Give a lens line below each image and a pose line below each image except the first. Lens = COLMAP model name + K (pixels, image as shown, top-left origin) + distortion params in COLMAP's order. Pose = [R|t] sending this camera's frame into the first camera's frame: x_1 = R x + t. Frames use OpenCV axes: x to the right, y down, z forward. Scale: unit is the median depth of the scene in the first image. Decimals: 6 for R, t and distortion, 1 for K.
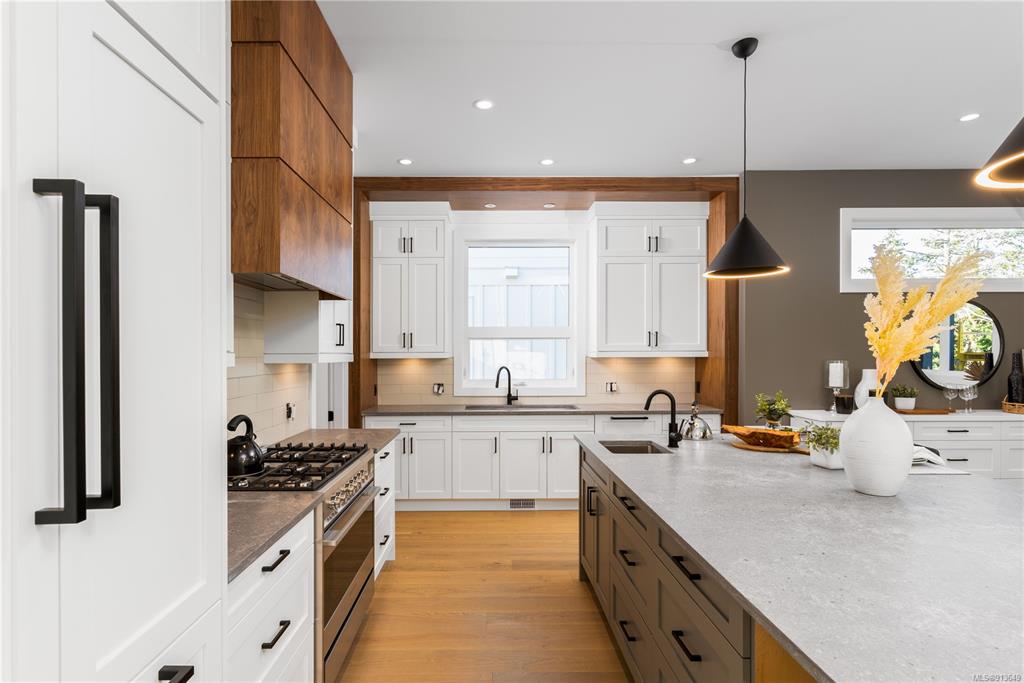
lens RADIAL K [[504.1, 0, 508.8], [0, 504.1, 348.2], [0, 0, 1]] dist [0.000283, -0.000330]
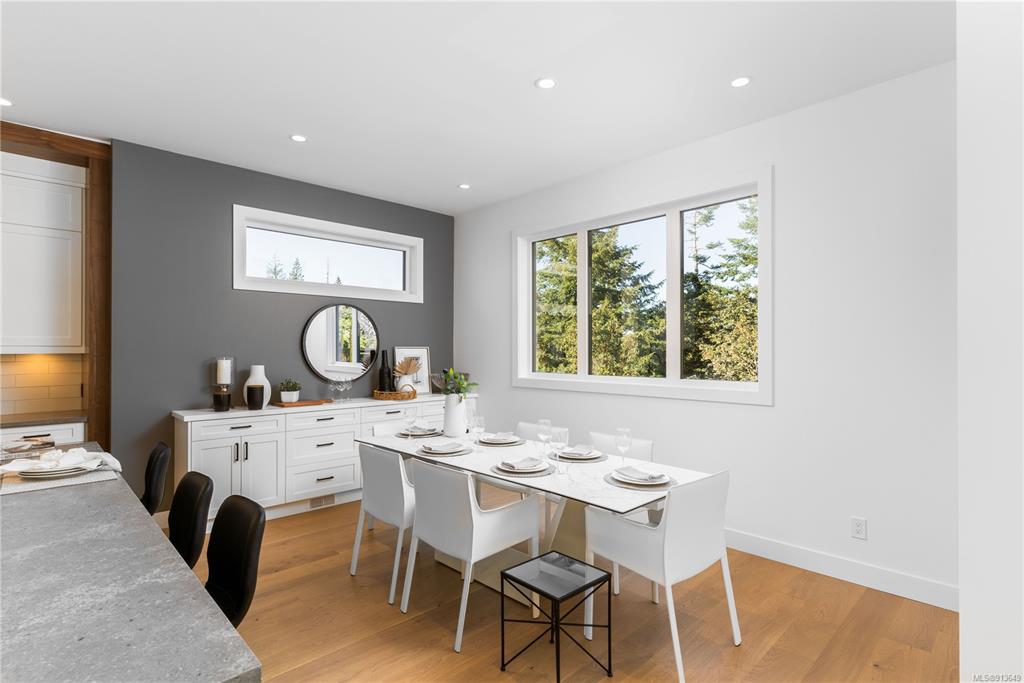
lens RADIAL K [[504.1, 0, 508.8], [0, 504.1, 348.2], [0, 0, 1]] dist [0.000283, -0.000330]
pose [[0.716911, 0.009513, 0.697100, 0.356715], [-0.013679, 0.999906, 0.000422, -0.001275], [-0.697030, -0.009838, 0.716974, -0.097103]]
